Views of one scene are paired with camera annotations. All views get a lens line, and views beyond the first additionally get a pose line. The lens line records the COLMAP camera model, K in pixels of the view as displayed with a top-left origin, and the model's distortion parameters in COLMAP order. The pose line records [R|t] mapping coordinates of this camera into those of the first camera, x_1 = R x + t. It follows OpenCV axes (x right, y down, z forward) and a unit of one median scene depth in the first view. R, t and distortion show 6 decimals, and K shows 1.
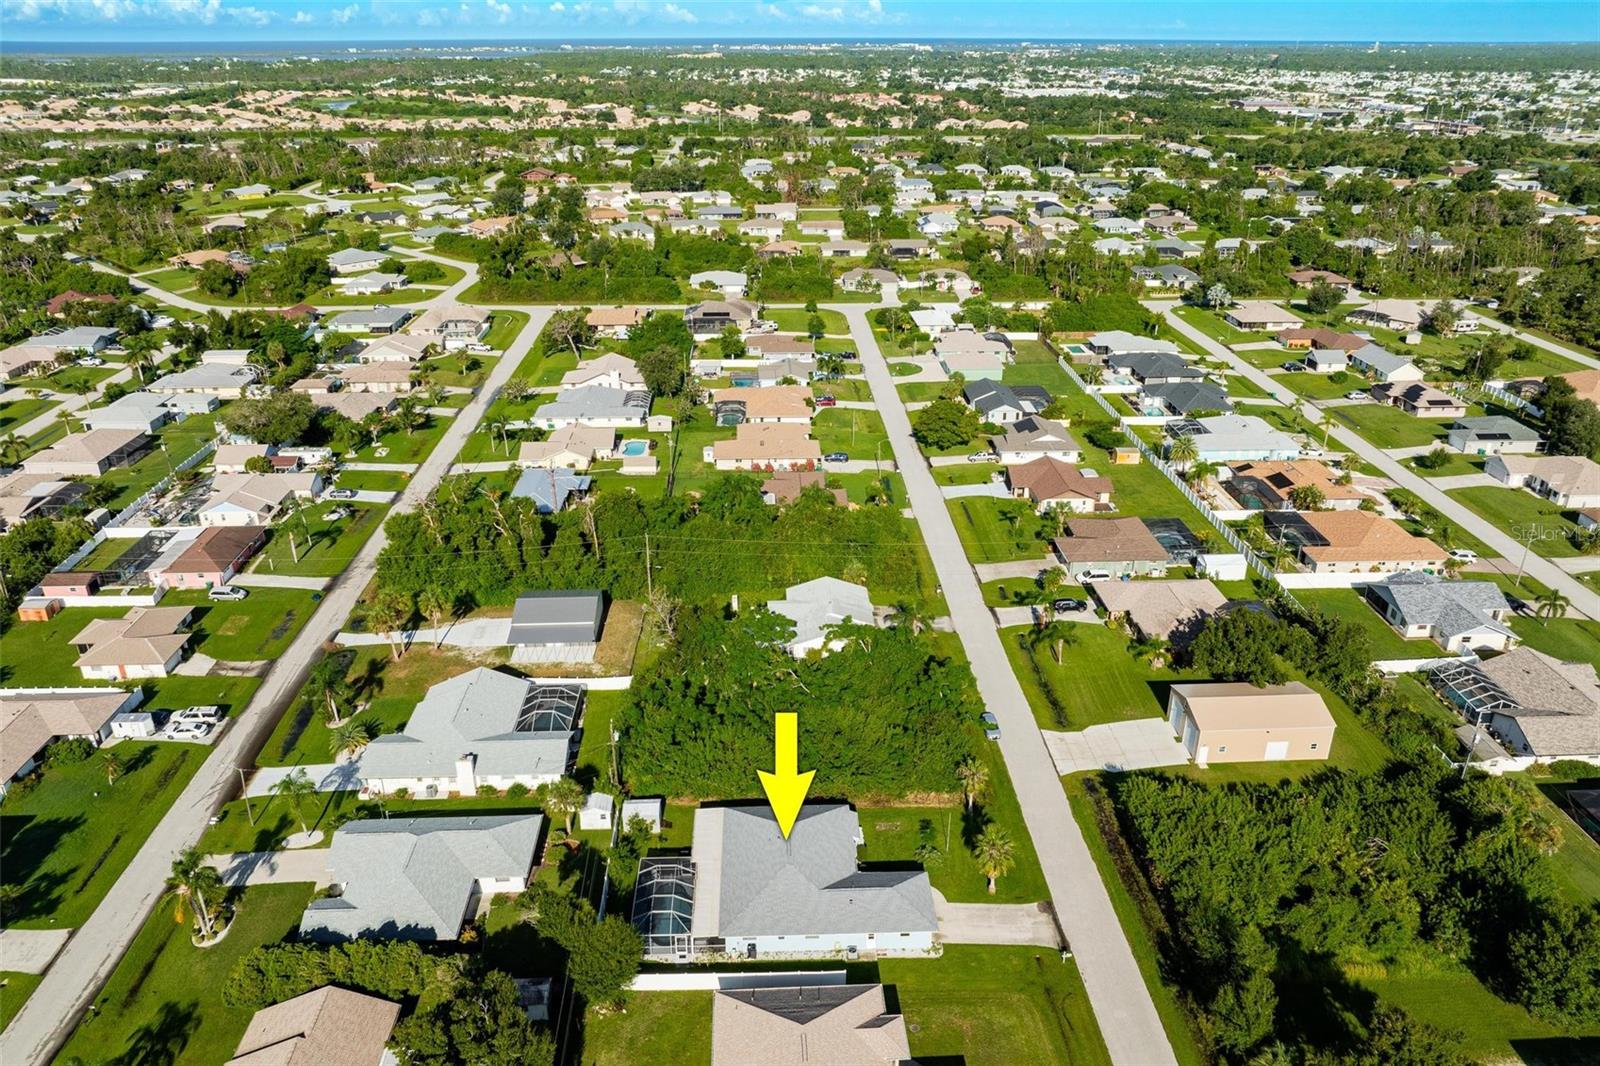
lens RADIAL K [[1107.7, 0, 787.6], [0, 1107.7, 533.9], [0, 0, 1]] dist [-0.023316, -0.000155]
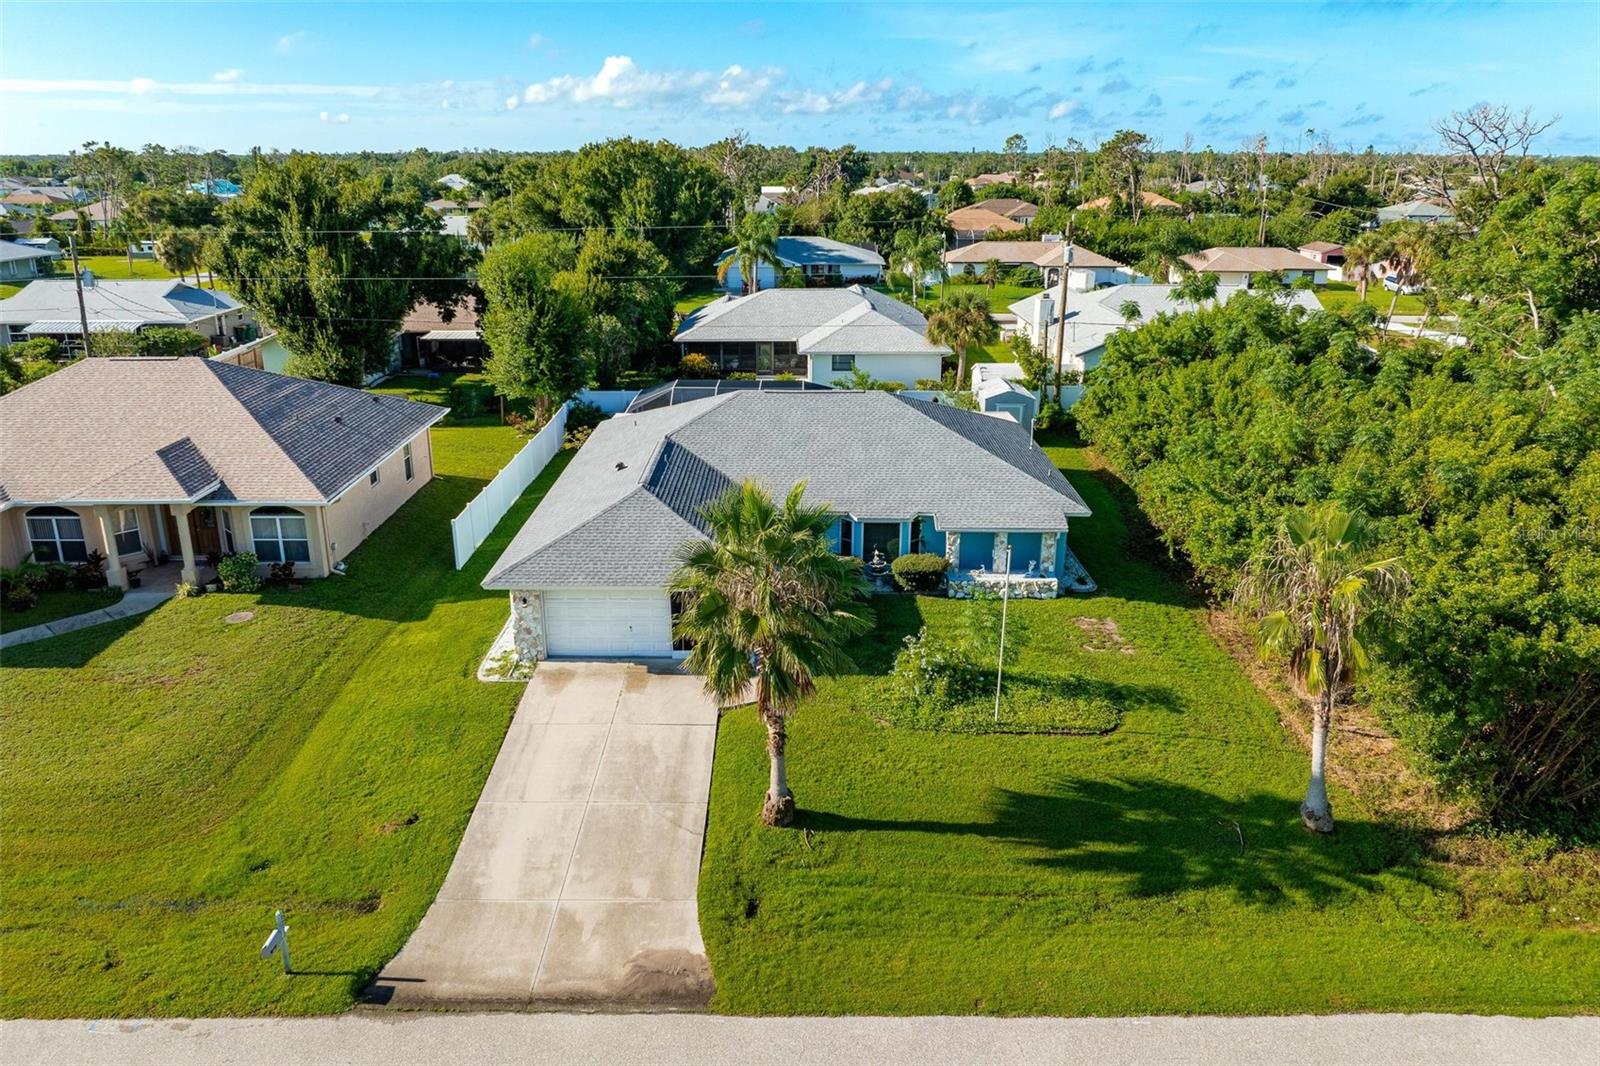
lens RADIAL K [[1151.1, 0, 790.0], [0, 1151.1, 483.7], [0, 0, 1]] dist [-0.025572, 0.003811]
pose [[-0.035114, 0.290308, -0.956289, 0.229443], [-0.400455, 0.872613, 0.279610, 0.113886], [0.915644, 0.392769, 0.085615, 0.557765]]
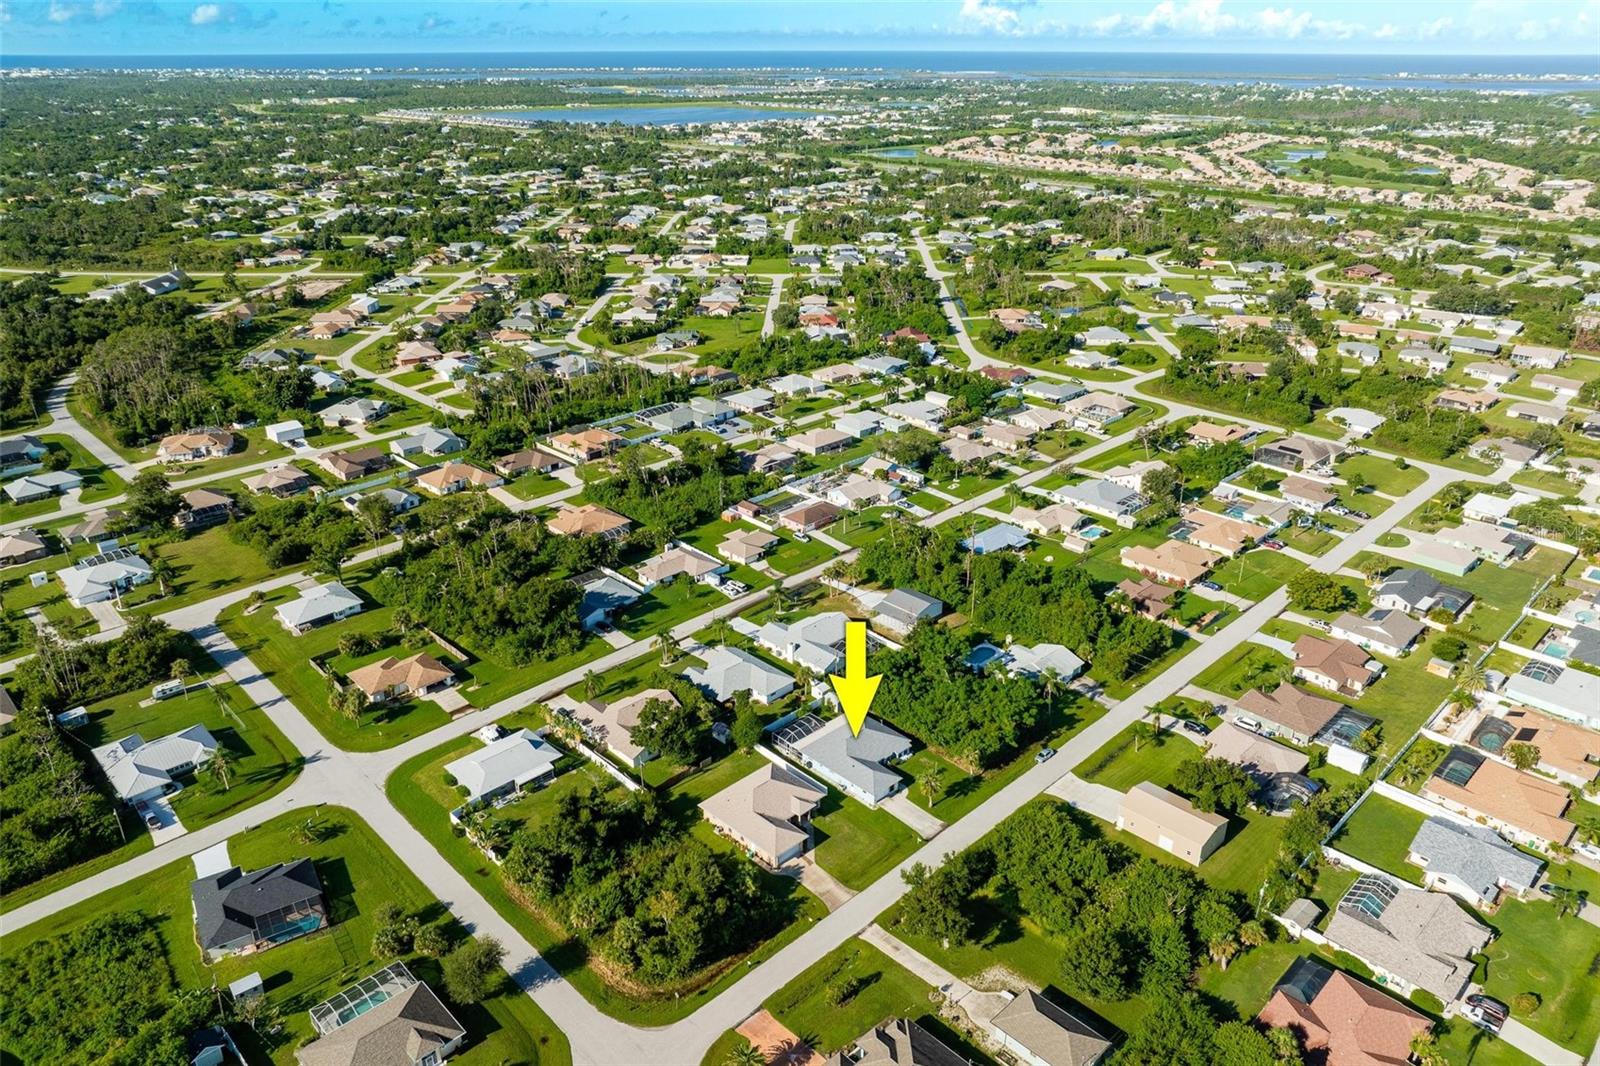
lens RADIAL K [[1061.3, 0, 800.0], [0, 1061.3, 533.0], [0, 0, 1]] dist [-0.019655, -0.001266]
pose [[0.676099, 0.302484, -0.671858, 0.642916], [-0.305281, 0.944898, 0.118204, -0.151317], [0.670592, 0.125187, 0.731187, -0.303332]]
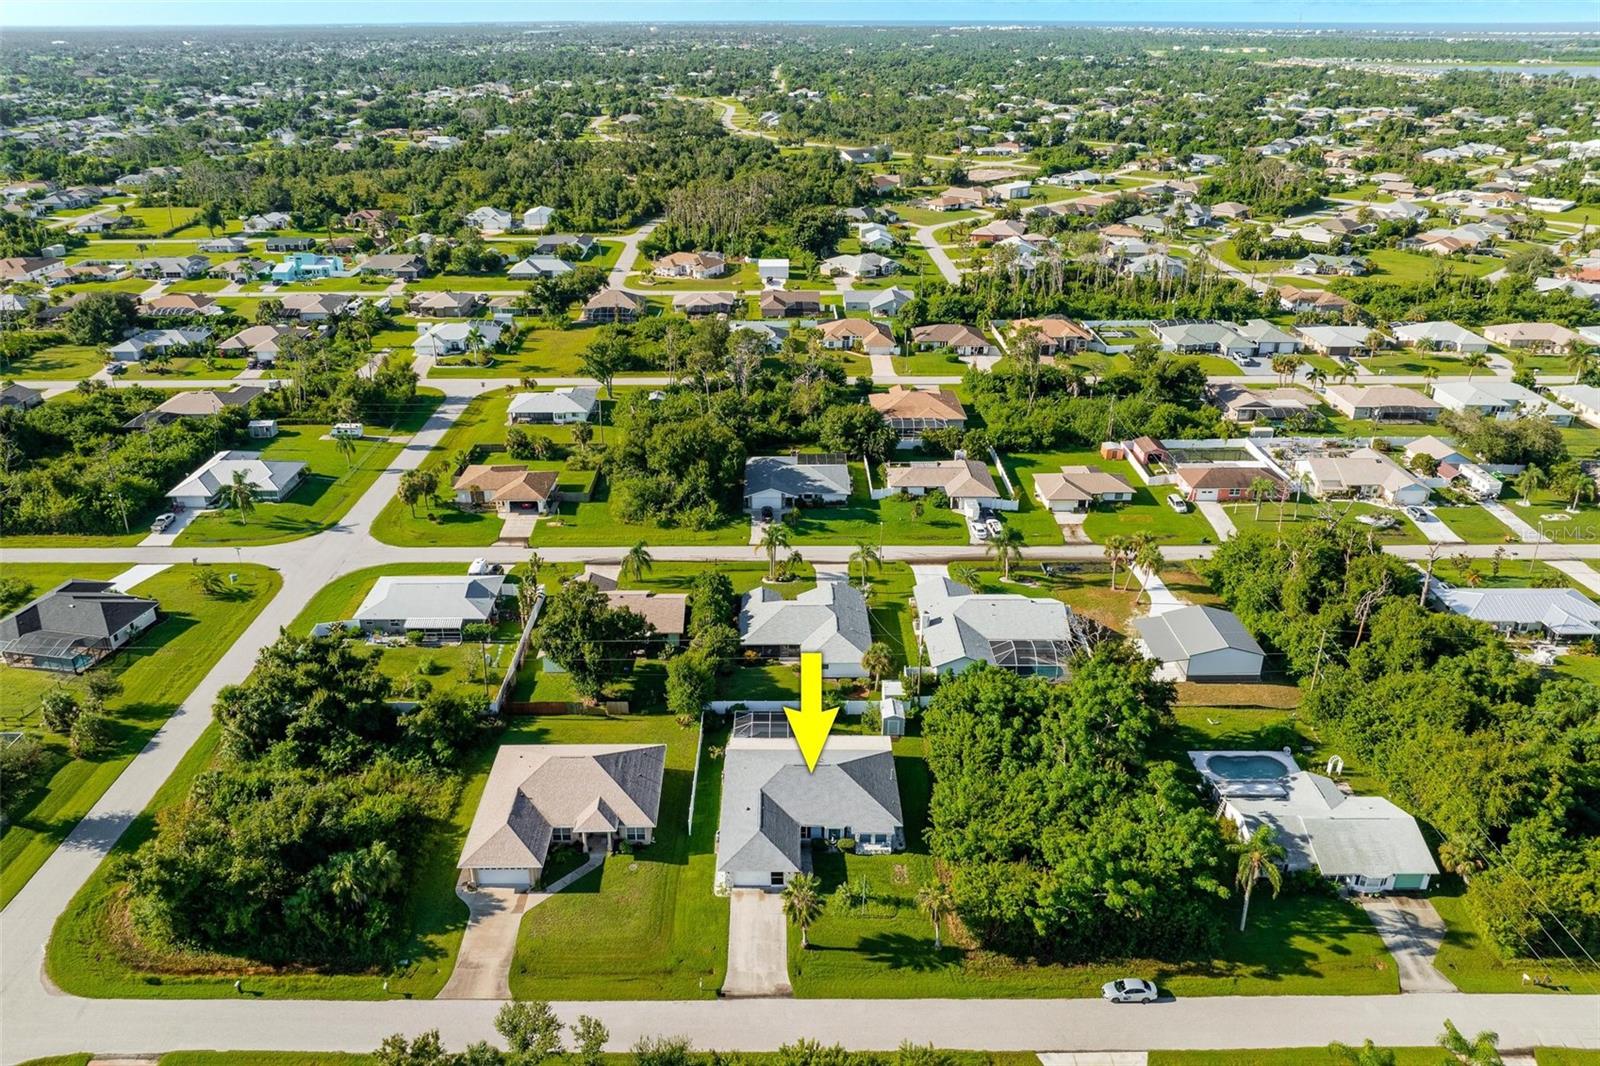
lens RADIAL K [[1151.1, 0, 790.0], [0, 1151.1, 483.7], [0, 0, 1]] dist [-0.025572, 0.003811]
pose [[-0.020445, 0.377602, -0.925742, 0.543470], [-0.410197, 0.841247, 0.352196, -0.197853], [0.911768, 0.386937, 0.137692, 0.412094]]
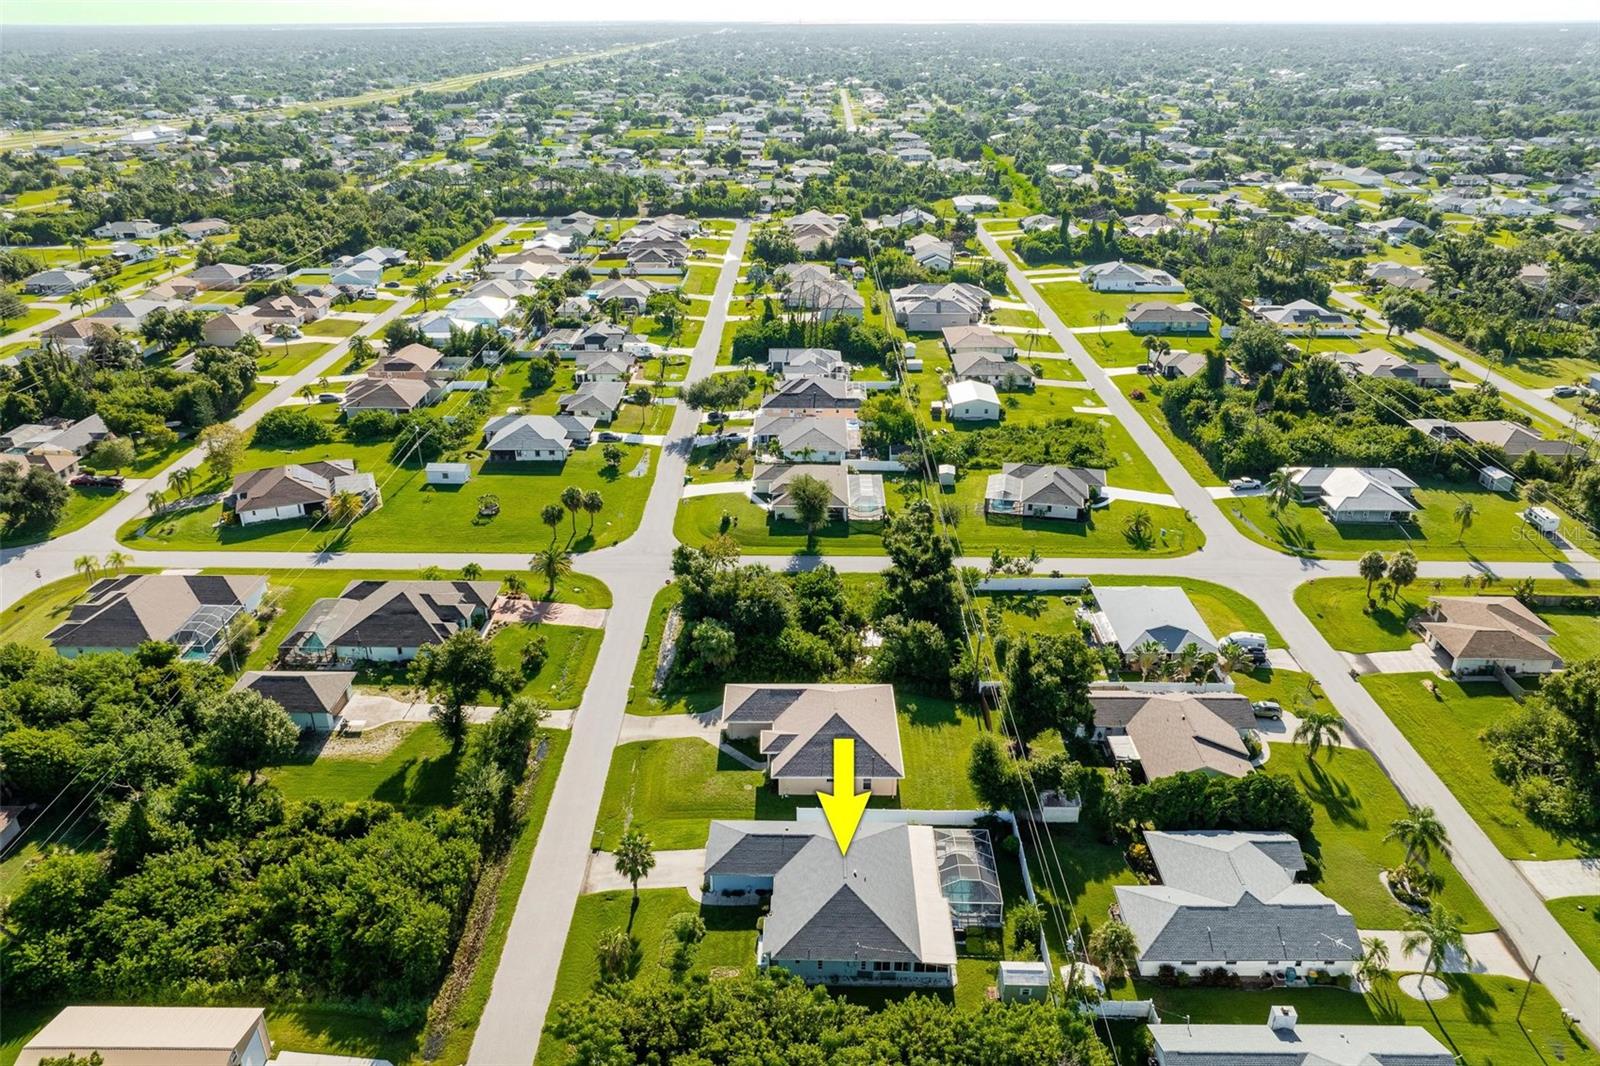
lens RADIAL K [[1151.1, 0, 790.0], [0, 1151.1, 483.7], [0, 0, 1]] dist [-0.025572, 0.003811]
pose [[-0.998836, -0.013148, 0.046419, 0.003658], [0.024471, 0.691130, 0.722316, -0.386445], [-0.041579, 0.722611, -0.690003, 0.834611]]
